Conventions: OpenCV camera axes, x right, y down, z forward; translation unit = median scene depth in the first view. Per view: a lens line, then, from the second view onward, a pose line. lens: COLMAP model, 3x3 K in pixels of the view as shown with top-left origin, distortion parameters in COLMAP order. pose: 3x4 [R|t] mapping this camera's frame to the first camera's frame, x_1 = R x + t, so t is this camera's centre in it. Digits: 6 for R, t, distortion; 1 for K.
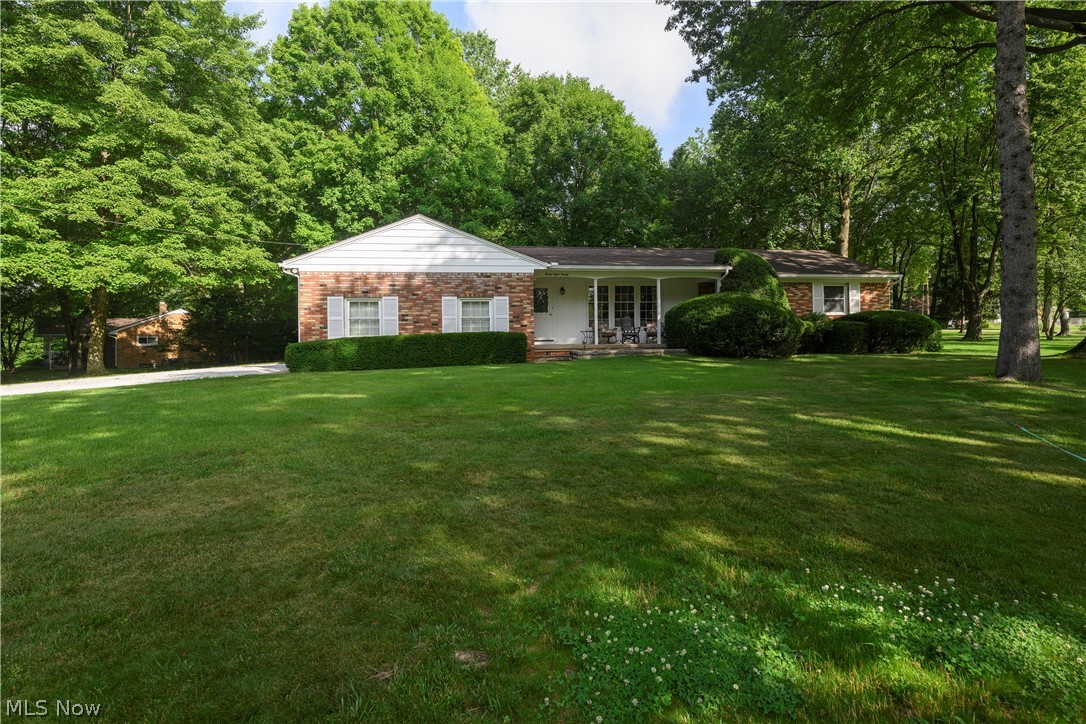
lens RADIAL K [[564.1, 0, 539.8], [0, 564.1, 323.6], [0, 0, 1]] dist [-0.001332, -0.000393]
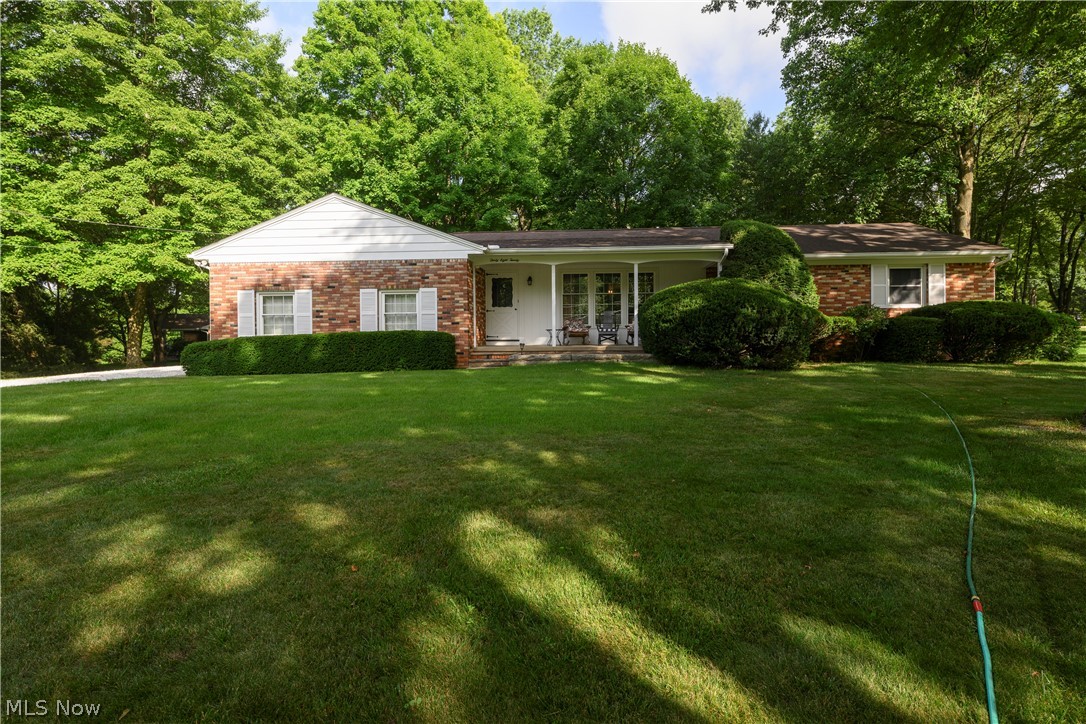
lens RADIAL K [[551.5, 0, 539.6], [0, 551.5, 329.6], [0, 0, 1]] dist [-0.000652, -0.000278]
pose [[0.975492, 0.002899, -0.220016, 0.203262], [0.001587, 0.999794, 0.020211, -0.002270], [0.220029, -0.020065, 0.975287, 0.184050]]
